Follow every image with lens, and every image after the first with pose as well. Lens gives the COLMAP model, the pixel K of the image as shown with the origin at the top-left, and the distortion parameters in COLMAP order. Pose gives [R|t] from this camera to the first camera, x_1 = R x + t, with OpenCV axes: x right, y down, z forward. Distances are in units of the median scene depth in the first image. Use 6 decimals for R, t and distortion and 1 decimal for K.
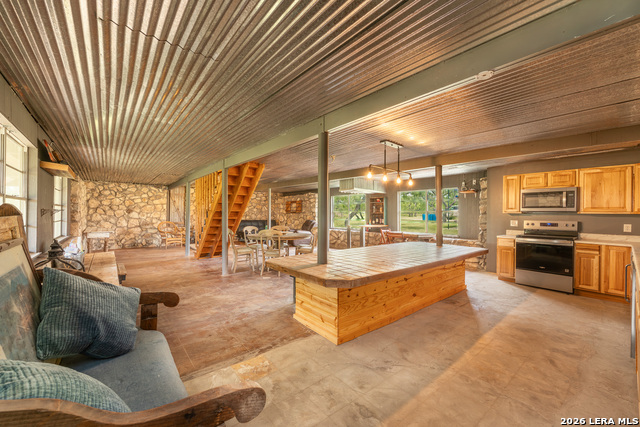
lens RADIAL K [[256.0, 0, 320.0], [0, 256.0, 213.5], [0, 0, 1]] dist [-0.000471, 0.000124]
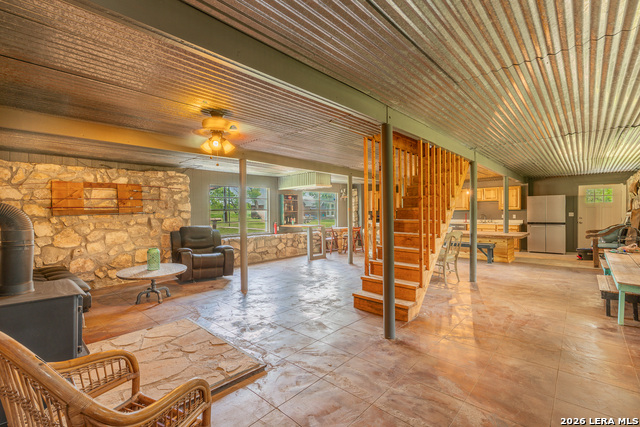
lens RADIAL K [[288.0, 0, 320.0], [0, 288.0, 213.5], [0, 0, 1]] dist [-0.000660, -0.000086]
pose [[-0.129880, -0.015145, 0.991414, -1.806825], [0.006268, 0.999851, 0.016095, -0.024953], [-0.991510, 0.008304, -0.129766, 2.323485]]
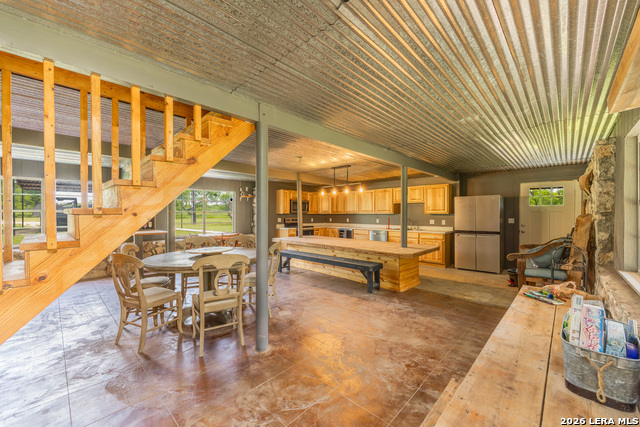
lens RADIAL K [[256.0, 0, 320.0], [0, 256.0, 213.5], [0, 0, 1]] dist [-0.000471, 0.000124]
pose [[-0.107995, -0.008584, 0.994114, -1.192446], [-0.002871, 0.999961, 0.008323, -0.022197], [-0.994147, -0.001955, -0.108015, 1.324566]]
